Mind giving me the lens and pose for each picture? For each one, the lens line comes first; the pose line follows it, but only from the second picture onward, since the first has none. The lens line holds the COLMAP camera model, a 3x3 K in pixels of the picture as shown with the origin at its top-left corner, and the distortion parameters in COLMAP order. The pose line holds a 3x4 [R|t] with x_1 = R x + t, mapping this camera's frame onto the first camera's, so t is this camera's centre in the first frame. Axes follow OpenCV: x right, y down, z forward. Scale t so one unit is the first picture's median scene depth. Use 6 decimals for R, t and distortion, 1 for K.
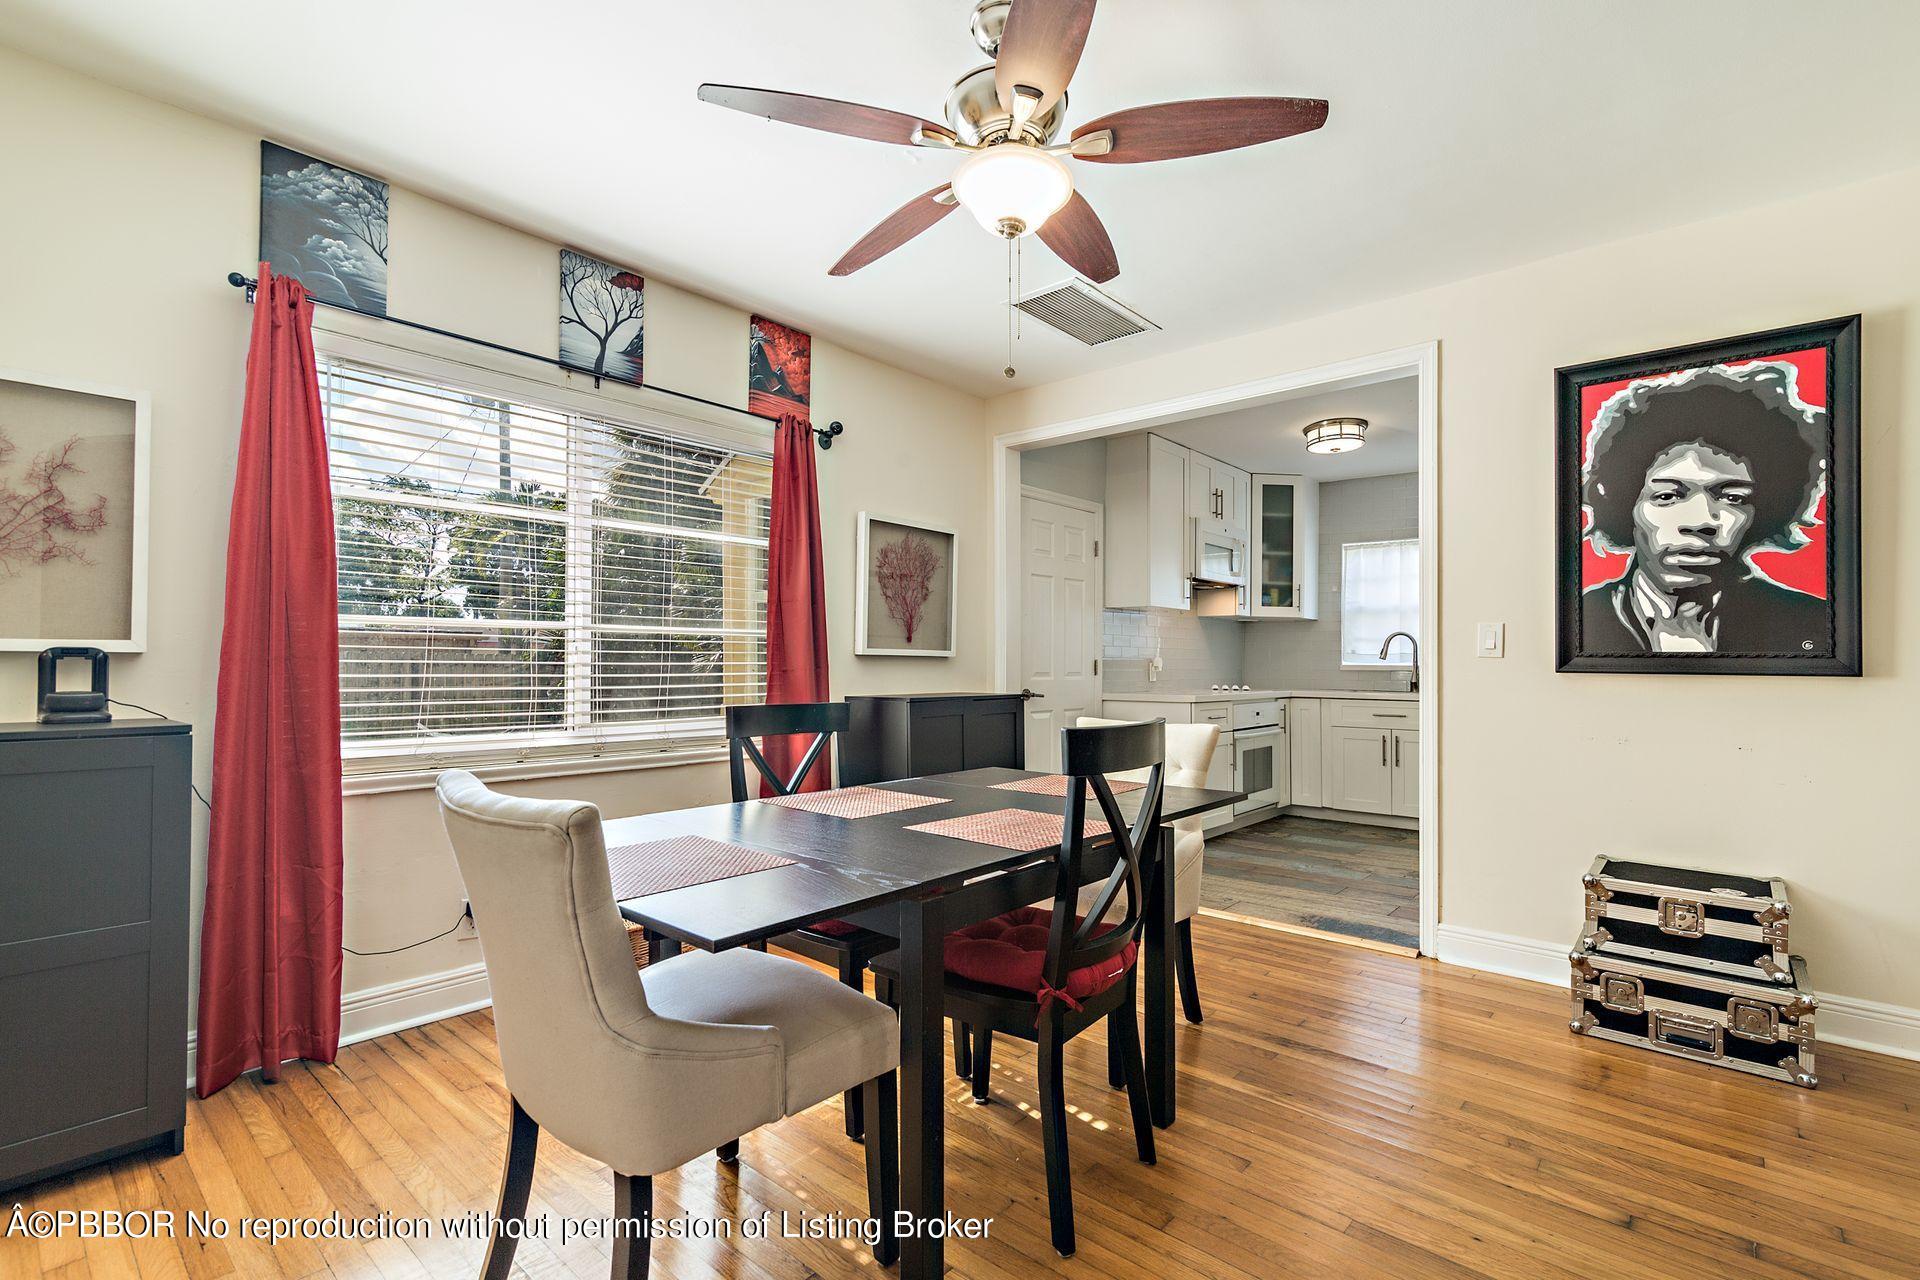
lens RADIAL K [[887.3, 0, 957.5], [0, 887.3, 647.1], [0, 0, 1]] dist [-0.000375, -0.000723]
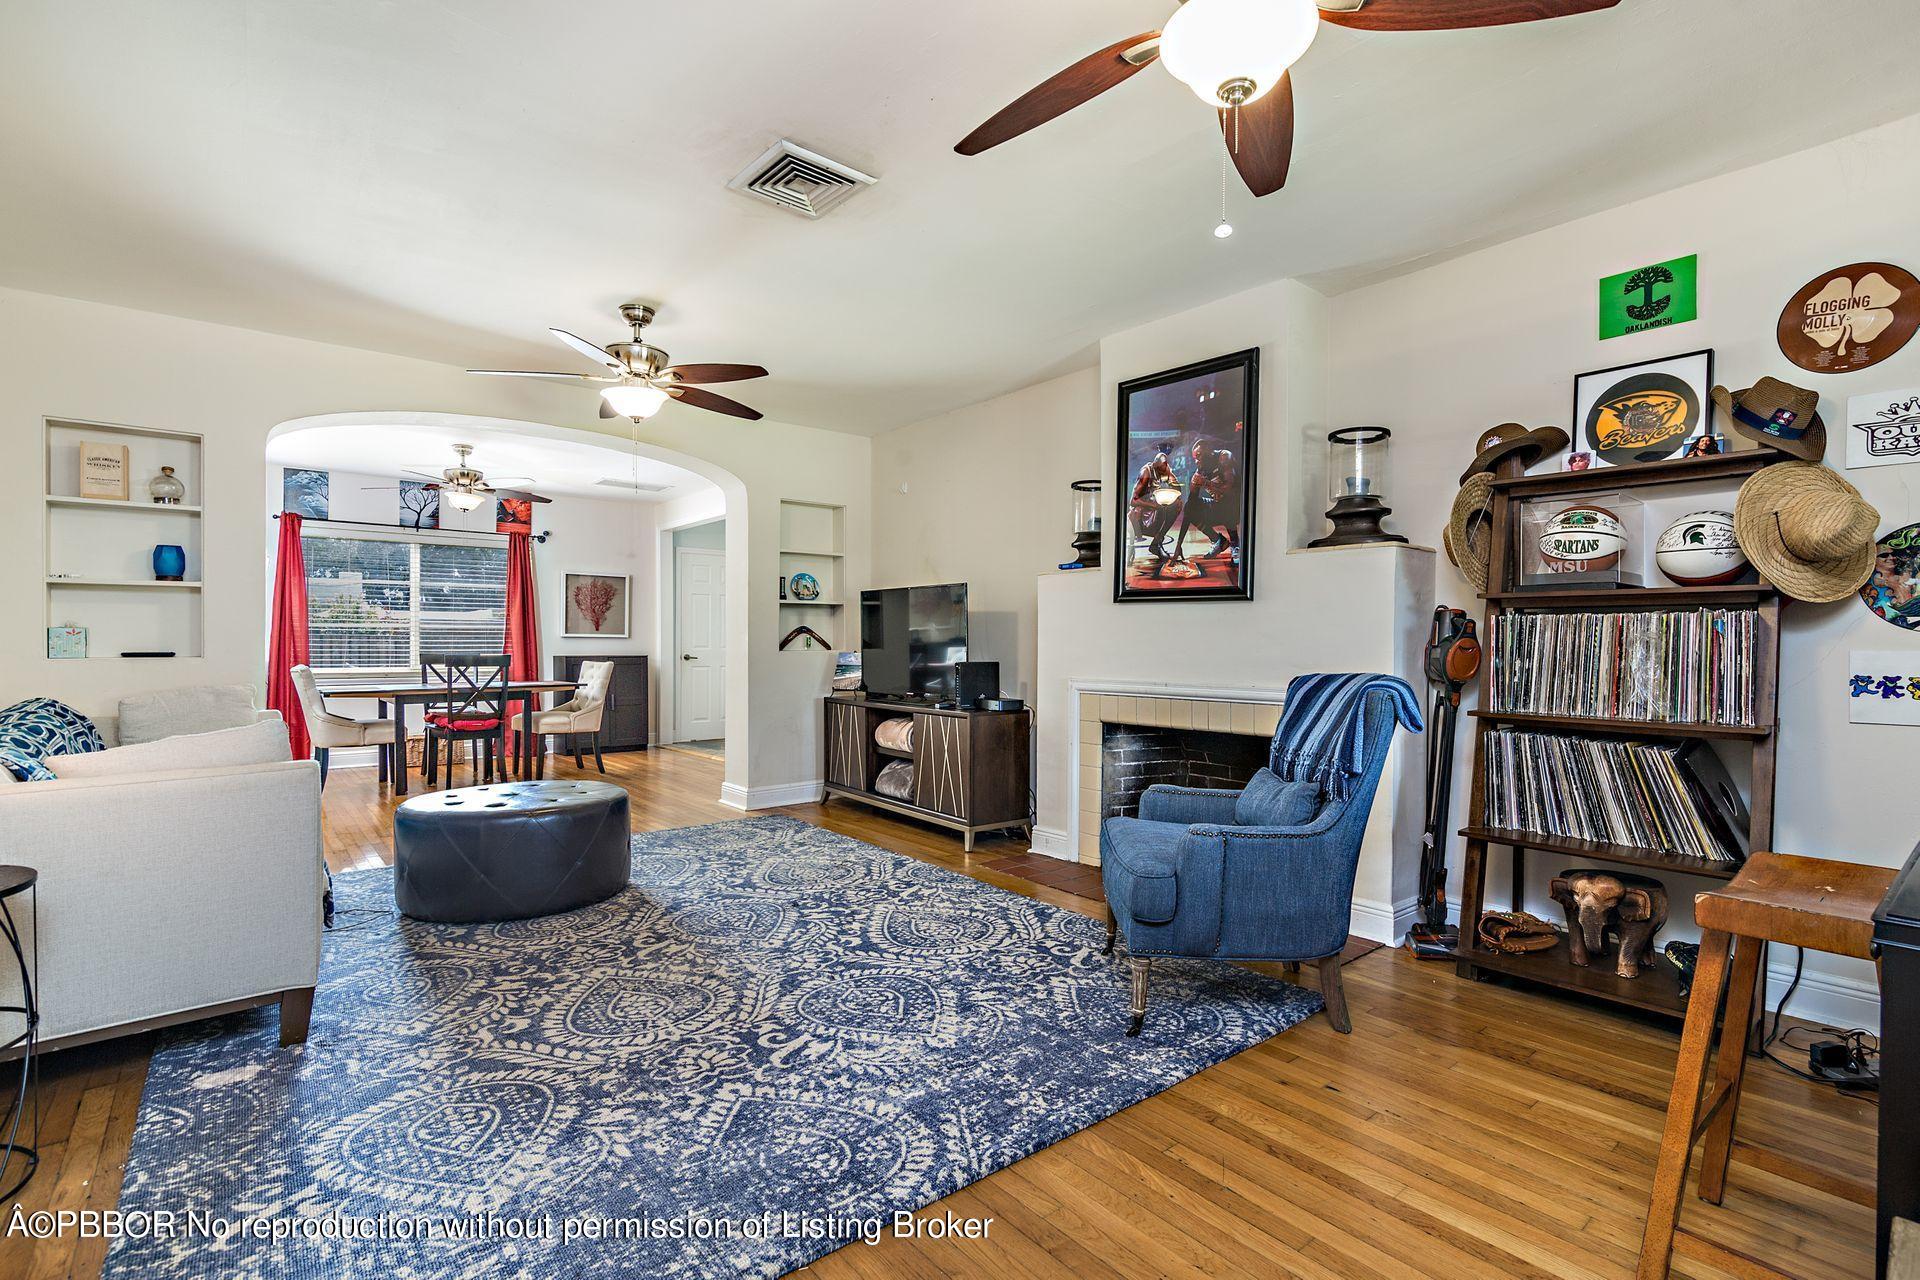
lens RADIAL K [[887.3, 0, 957.5], [0, 887.3, 647.1], [0, 0, 1]] dist [-0.000375, -0.000723]
pose [[0.985787, -0.001413, -0.167994, 1.517615], [0.004726, 0.999802, 0.019322, -0.004168], [0.167934, -0.019842, 0.985599, -1.228904]]
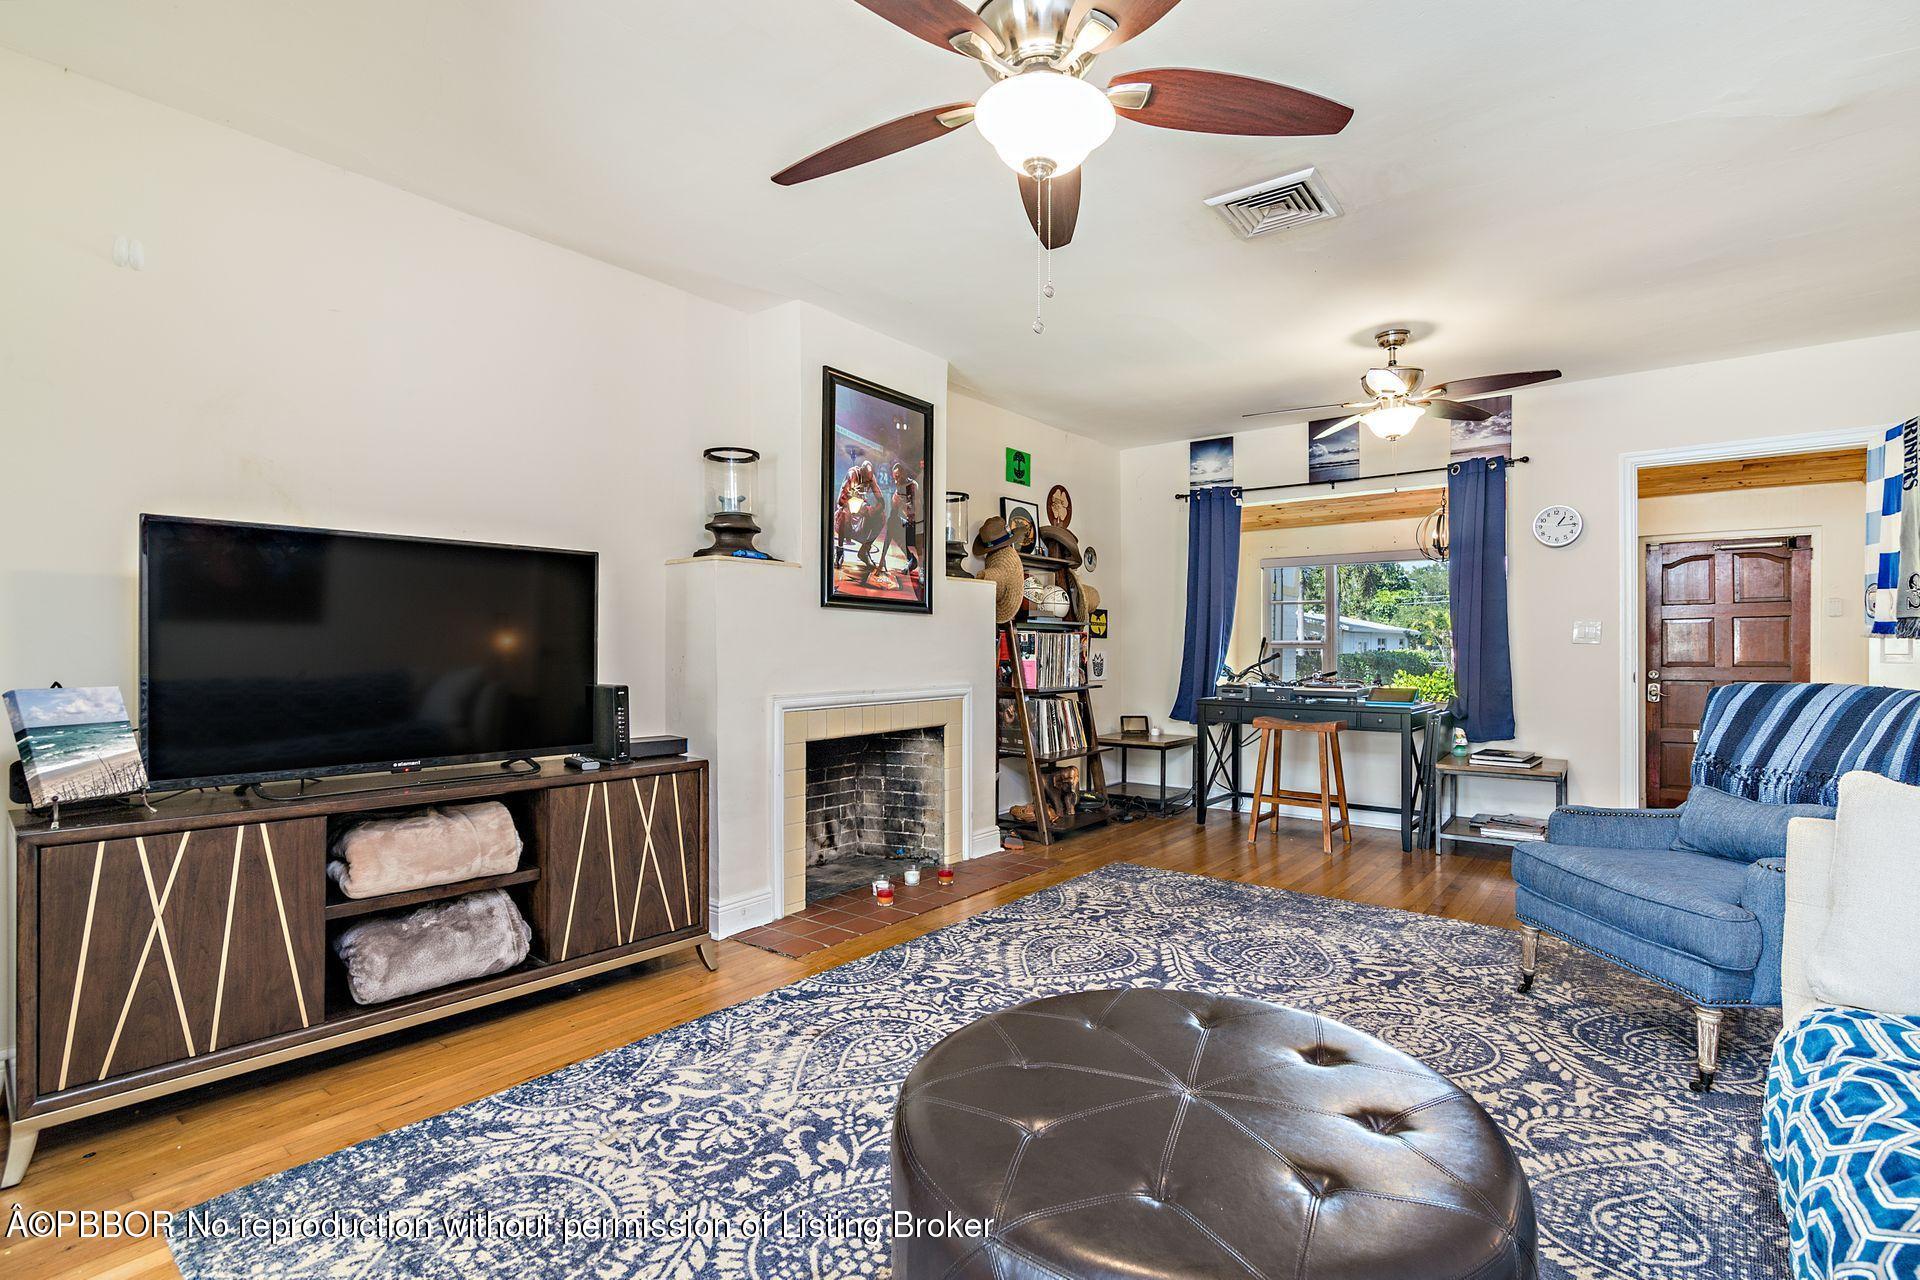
lens RADIAL K [[911.3, 0, 960.5], [0, 911.3, 645.8], [0, 0, 1]] dist [-0.001706, -0.000721]
pose [[-0.052013, -0.005515, 0.998631, 0.332028], [-0.014698, 0.999881, 0.004756, 0.000702], [-0.998538, -0.014430, -0.052088, -0.047439]]
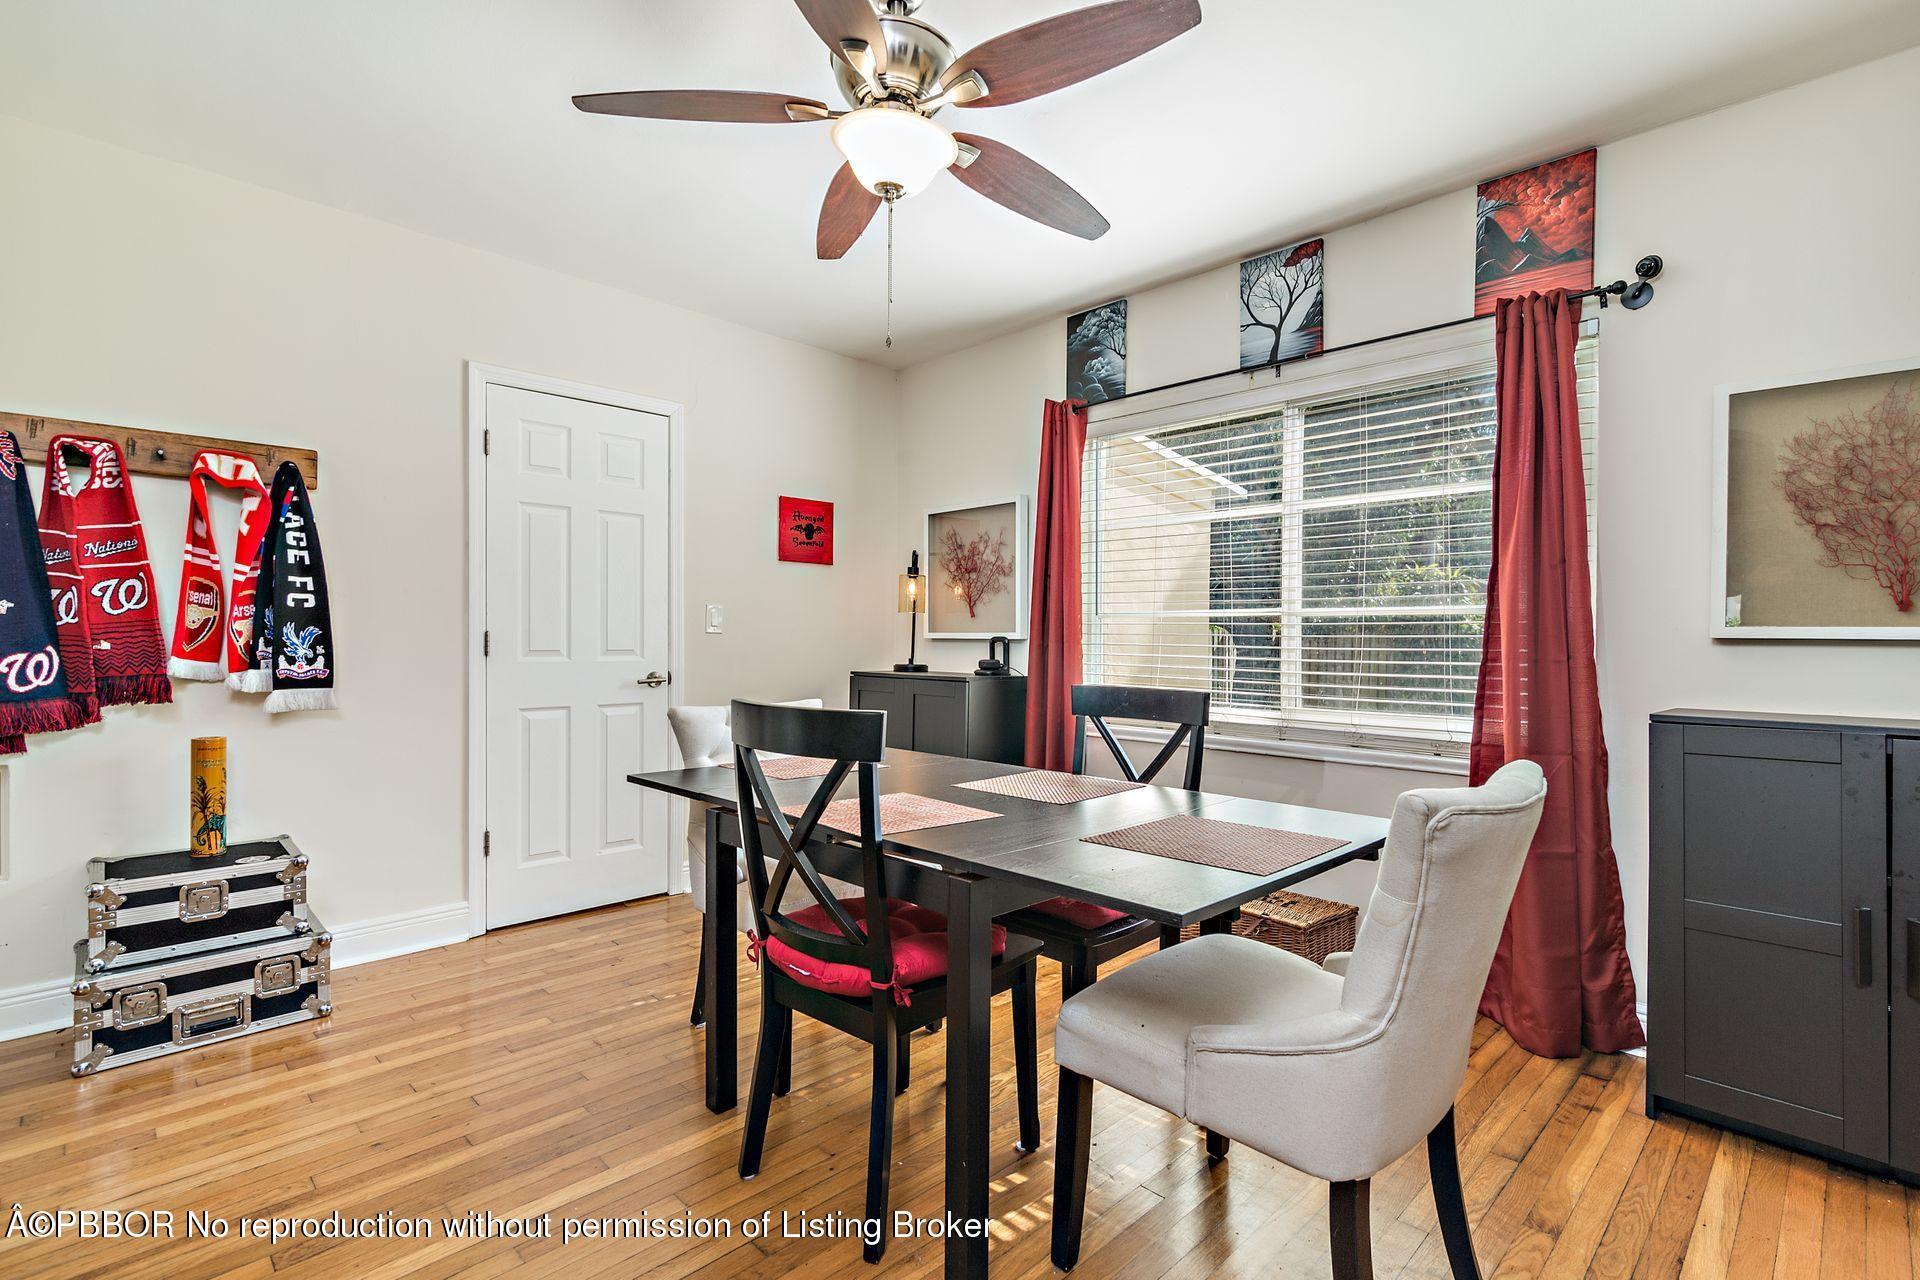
lens RADIAL K [[887.3, 0, 957.5], [0, 887.3, 647.1], [0, 0, 1]] dist [-0.000375, -0.000723]
pose [[-0.079449, 0.004335, -0.996829, 0.626836], [0.008867, 0.999954, 0.003642, 0.010239], [0.996799, -0.008549, -0.079484, 0.700866]]
